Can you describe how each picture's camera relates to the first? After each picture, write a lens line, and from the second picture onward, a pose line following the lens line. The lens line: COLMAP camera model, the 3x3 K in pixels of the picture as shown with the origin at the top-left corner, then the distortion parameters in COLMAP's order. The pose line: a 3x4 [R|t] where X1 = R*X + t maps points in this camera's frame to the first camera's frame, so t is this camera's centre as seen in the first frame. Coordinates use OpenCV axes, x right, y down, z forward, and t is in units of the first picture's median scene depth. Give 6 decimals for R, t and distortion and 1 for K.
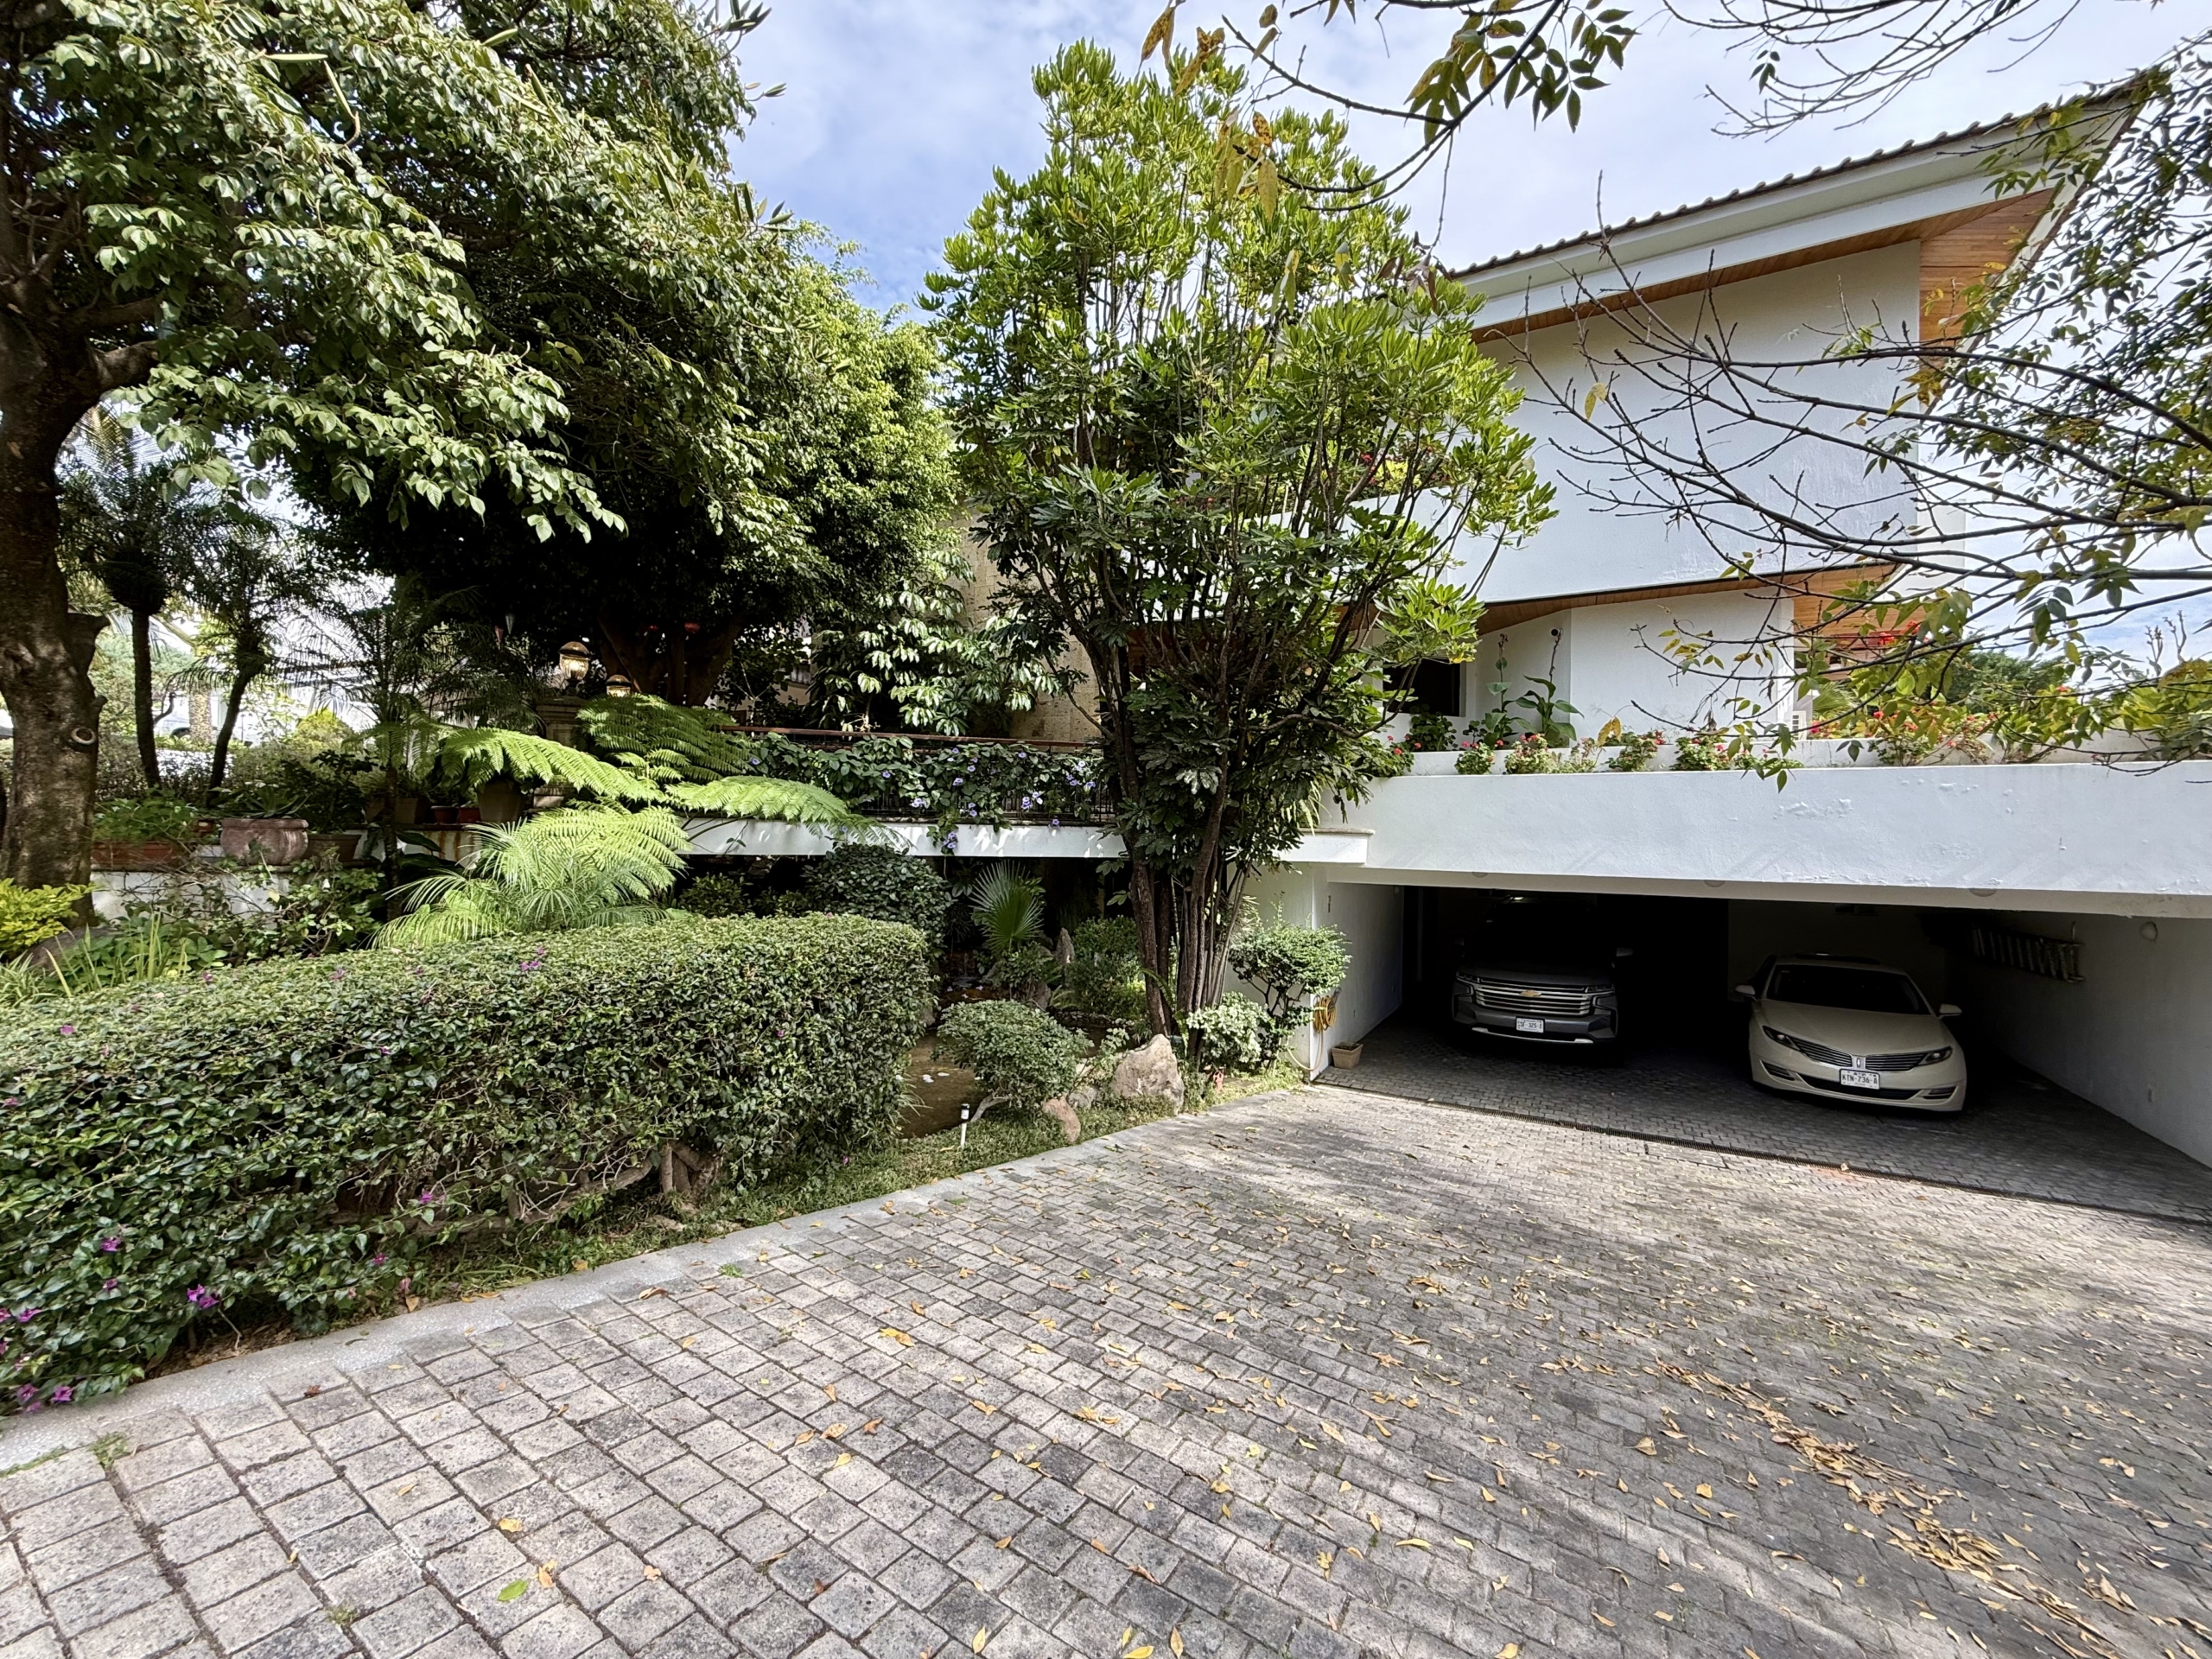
lens RADIAL K [[884.9, 0, 1106.0], [0, 884.9, 829.5], [0, 0, 1]] dist [0.002203, -0.000167]
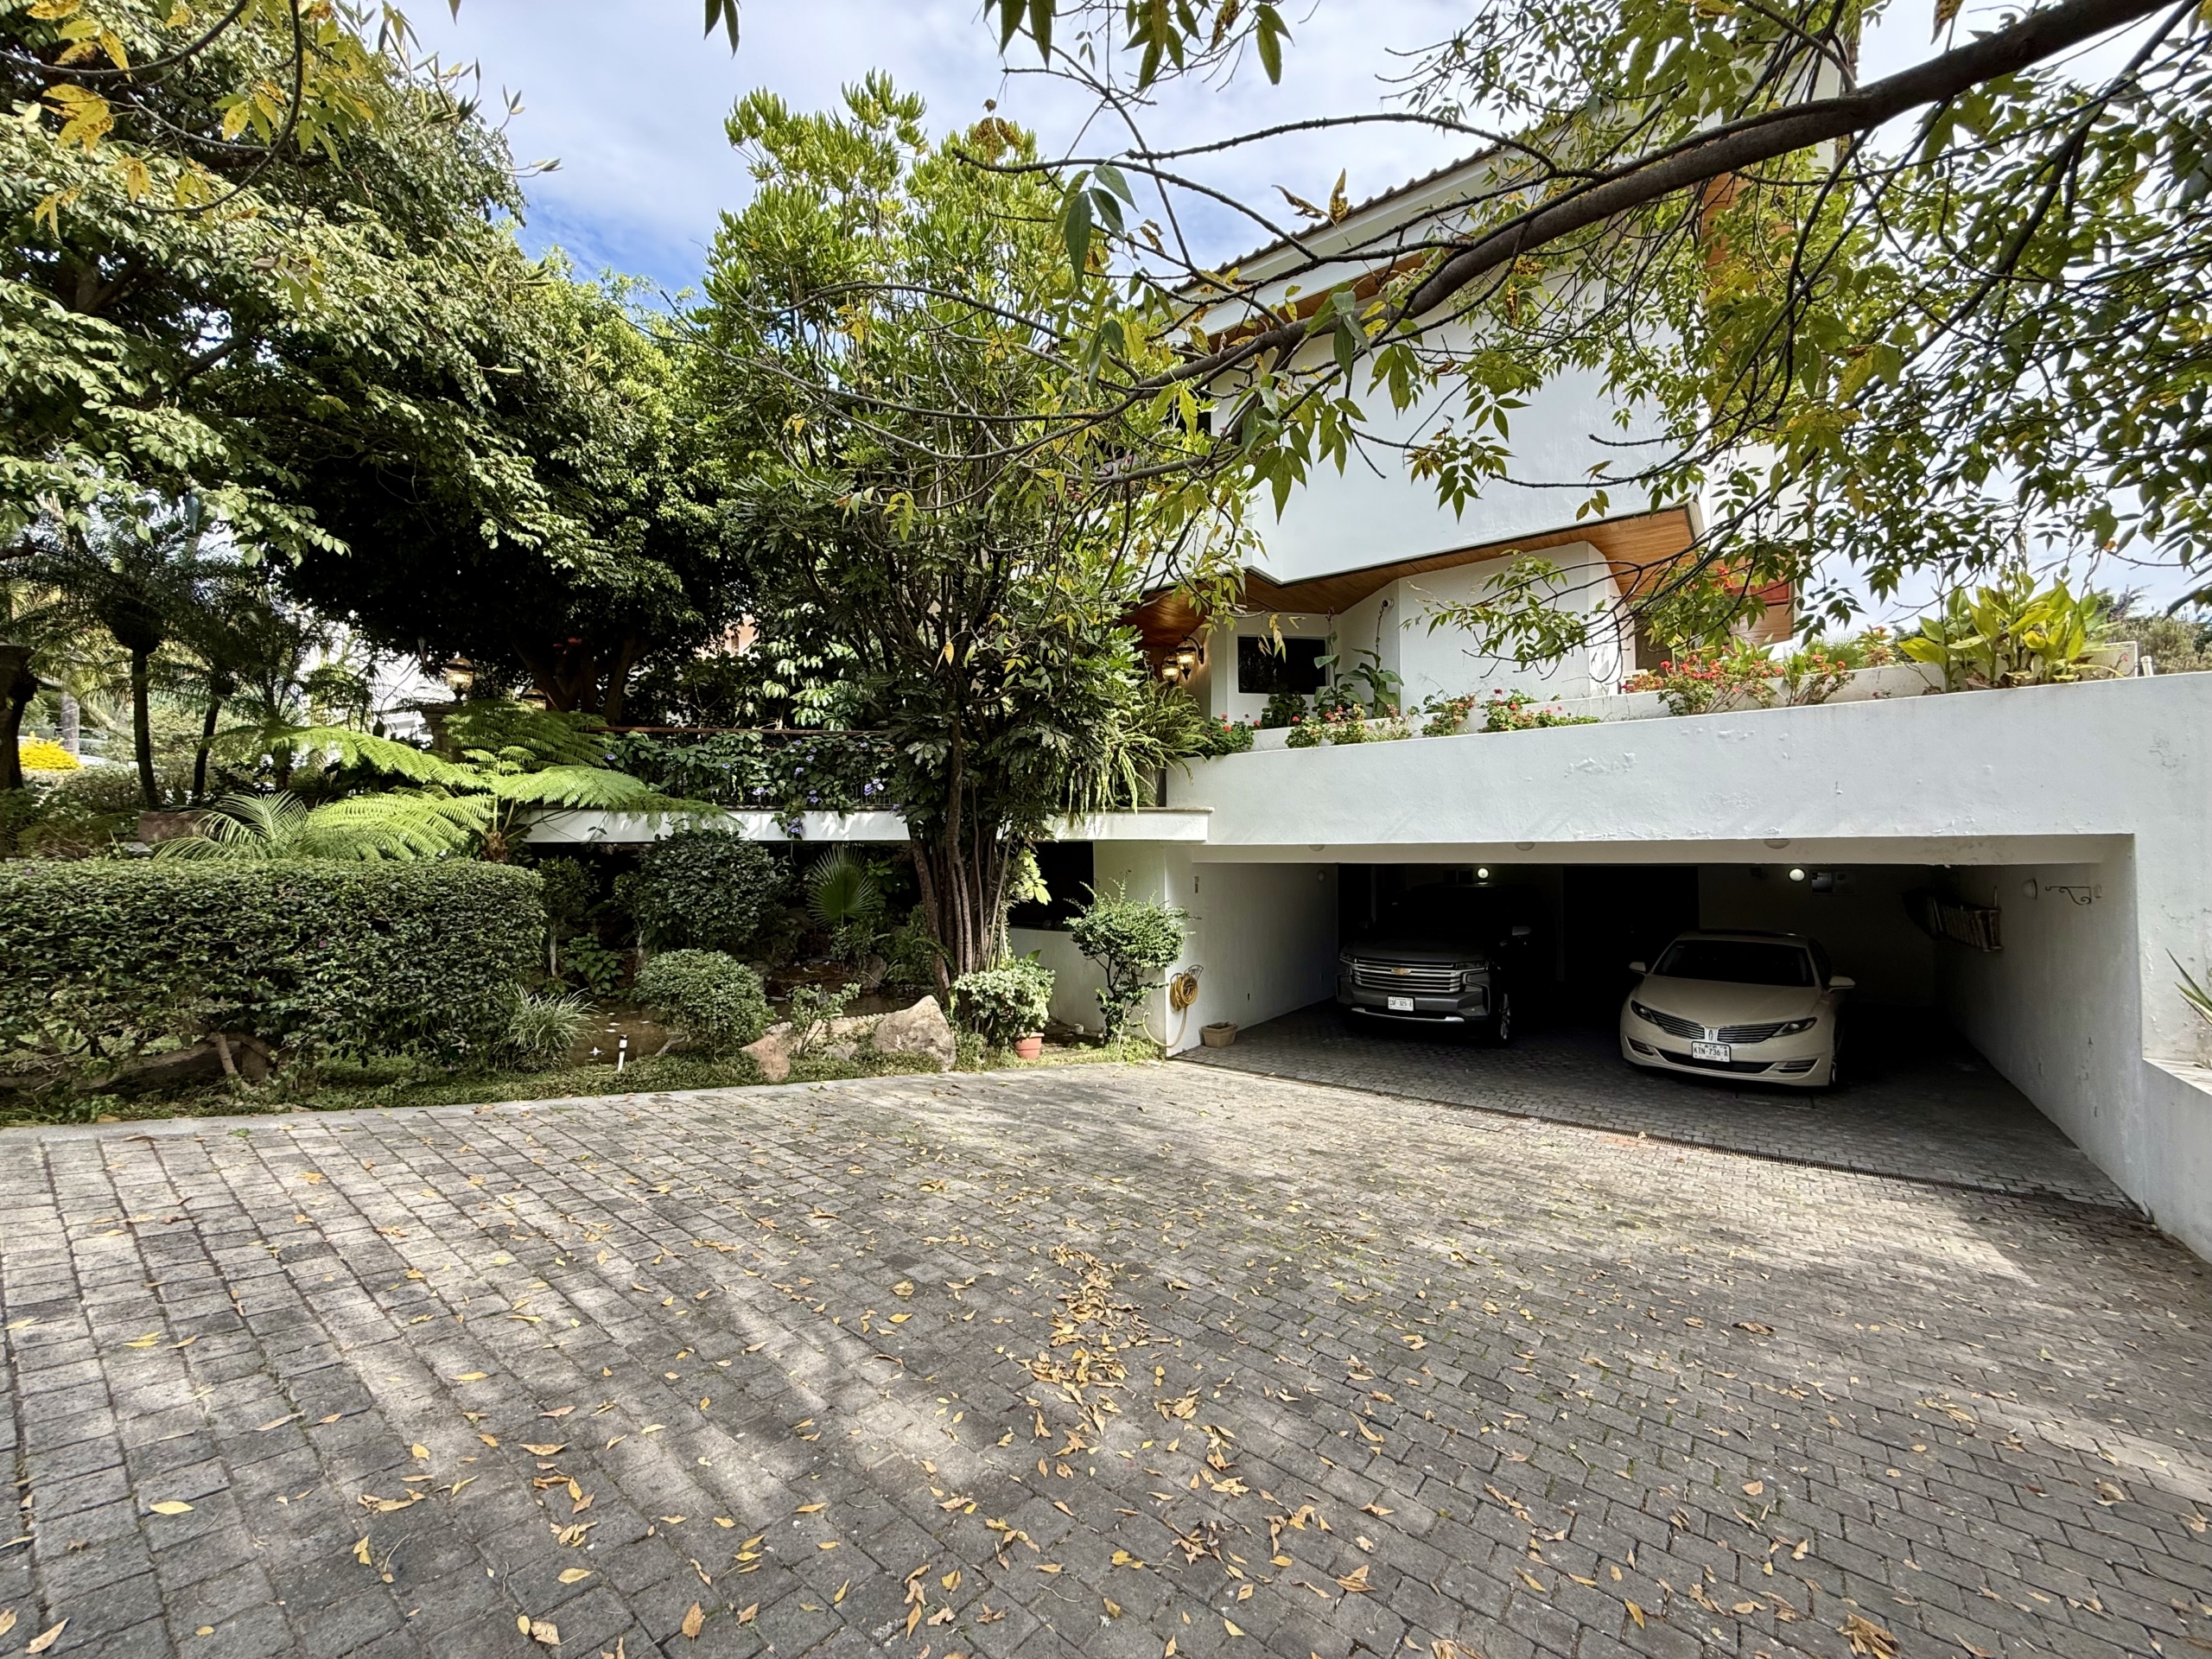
lens RADIAL K [[885.8, 0, 1104.2], [0, 885.8, 827.9], [0, 0, 1]] dist [0.000581, -0.000170]
pose [[0.992396, -0.026243, -0.120257, 0.327390], [0.023497, 0.999431, -0.024197, 0.050001], [0.120824, 0.021188, 0.992448, -0.025509]]
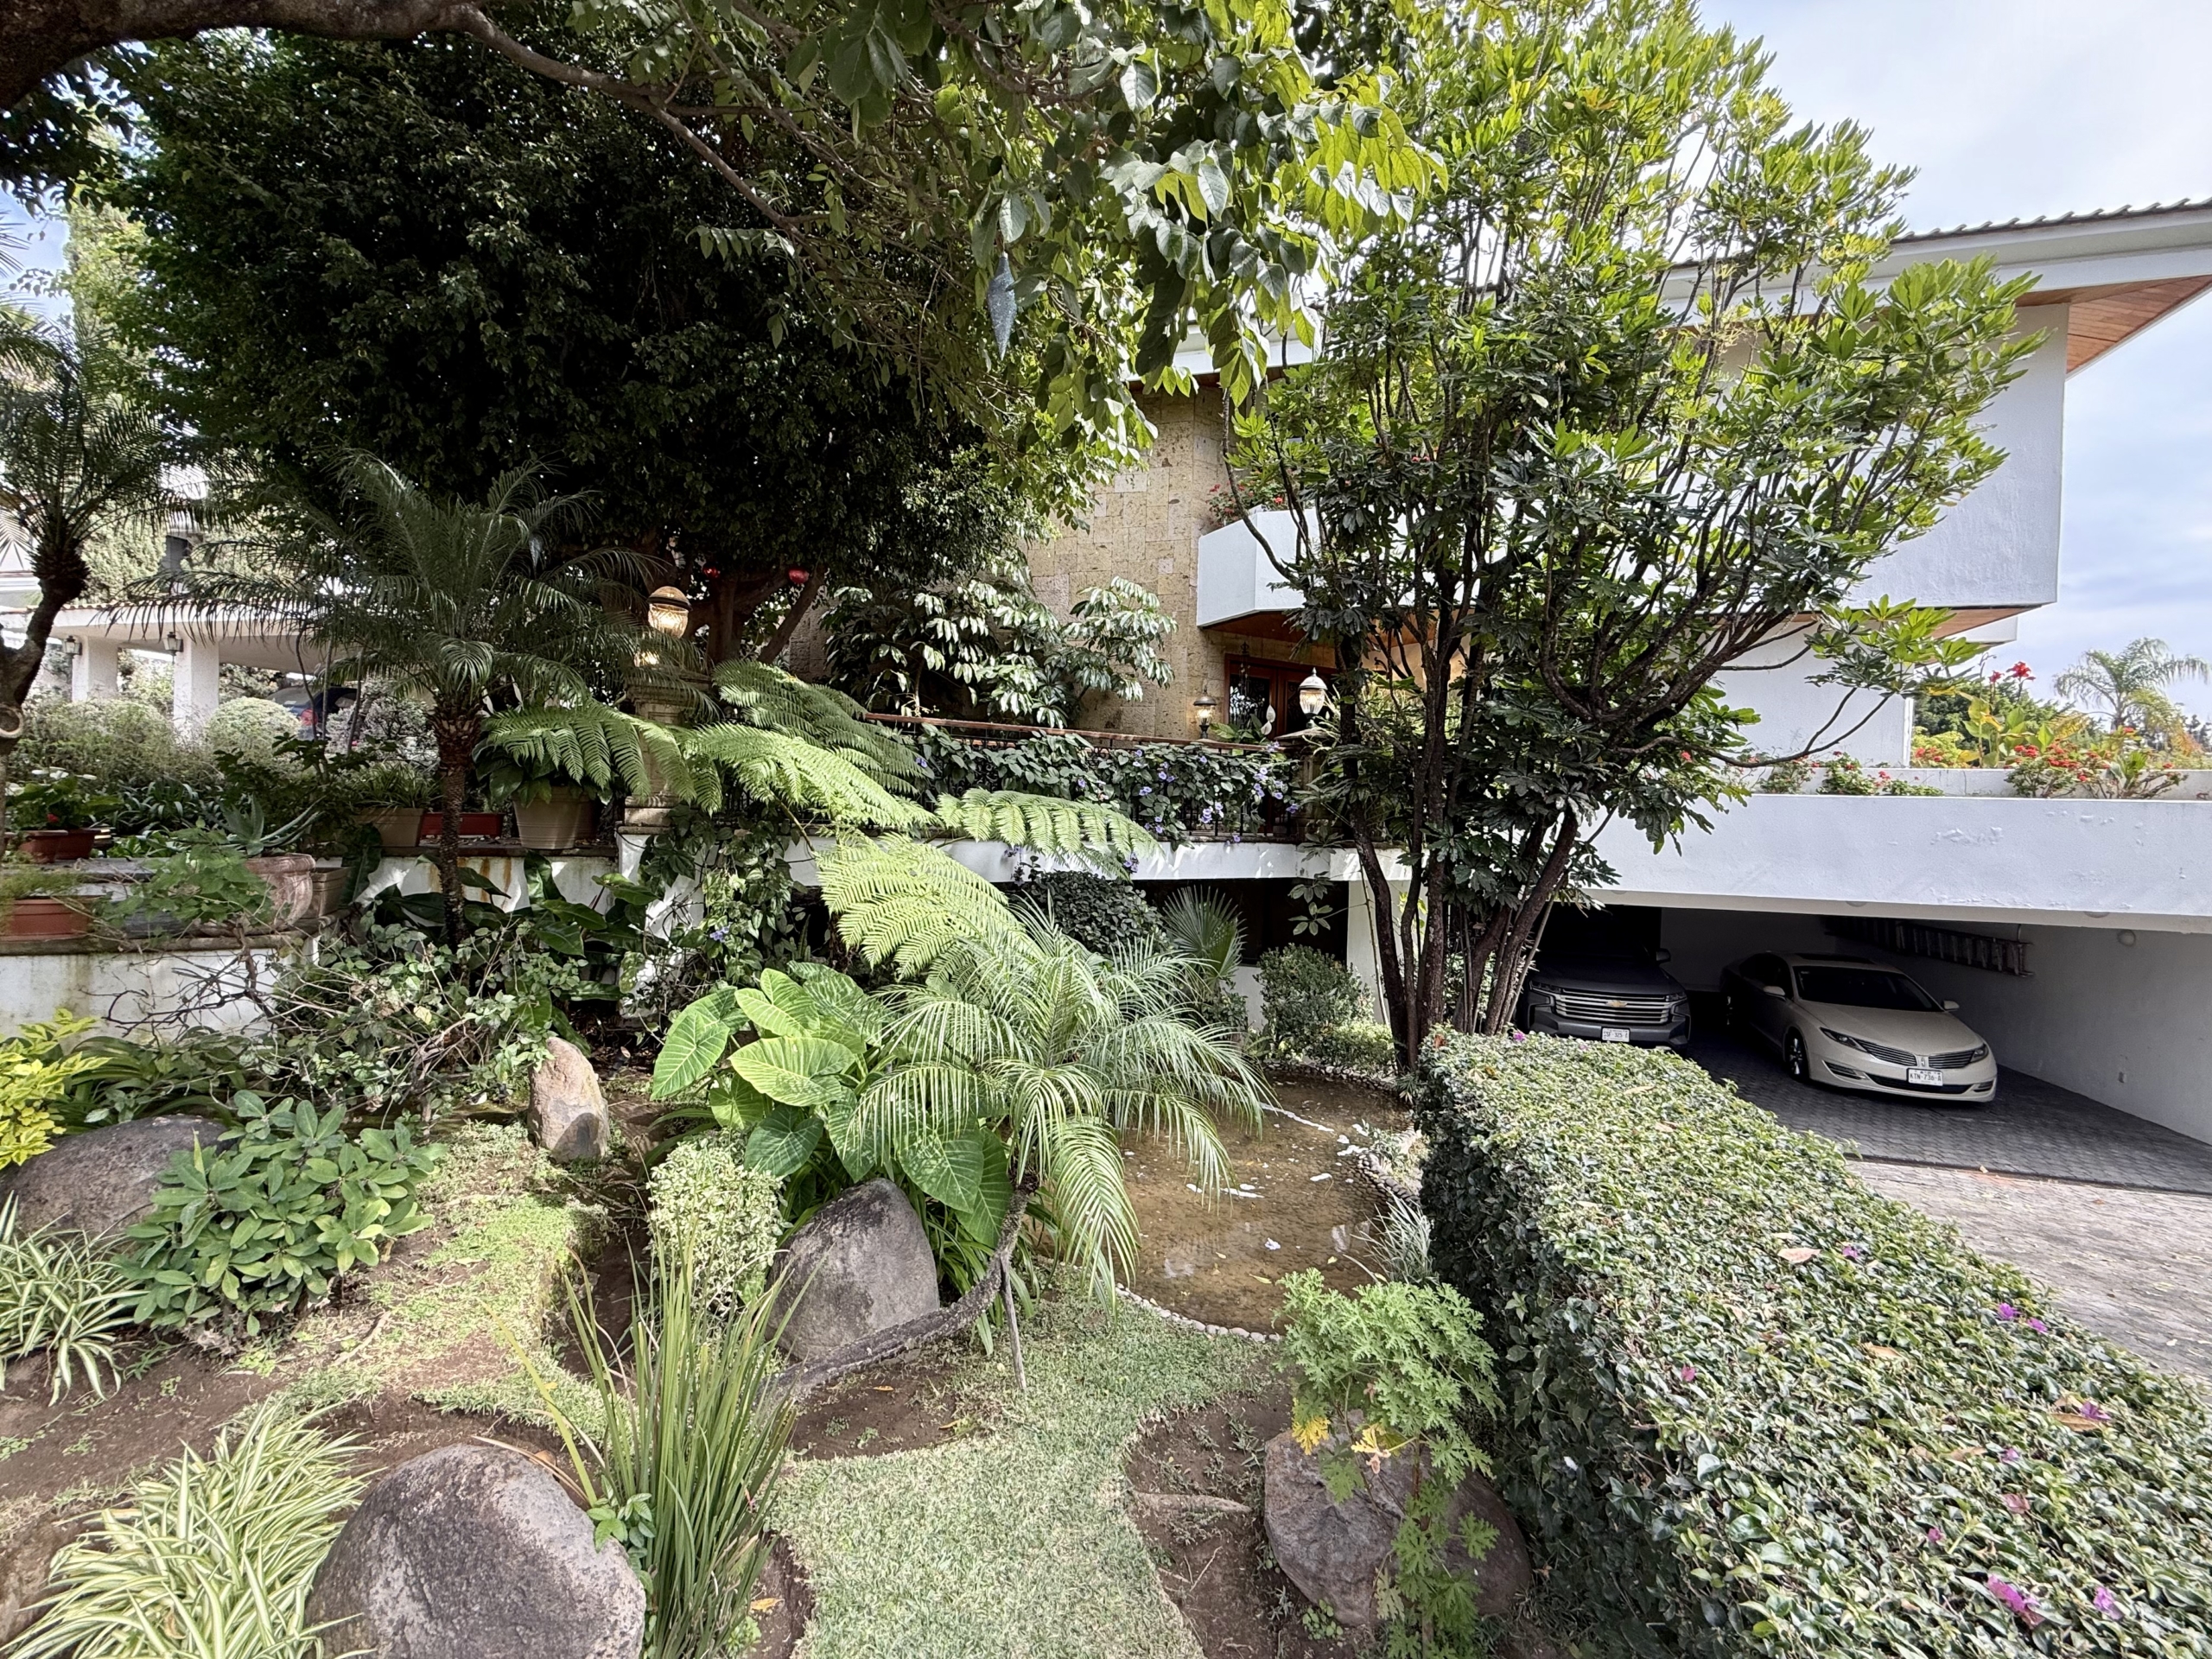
lens RADIAL K [[884.9, 0, 1106.0], [0, 884.9, 829.5], [0, 0, 1]] dist [0.002203, -0.000167]
pose [[0.967620, 0.006447, 0.252330, -0.407792], [-0.014158, 0.999486, 0.028757, -0.041059], [-0.252014, -0.031398, 0.967214, 0.207273]]
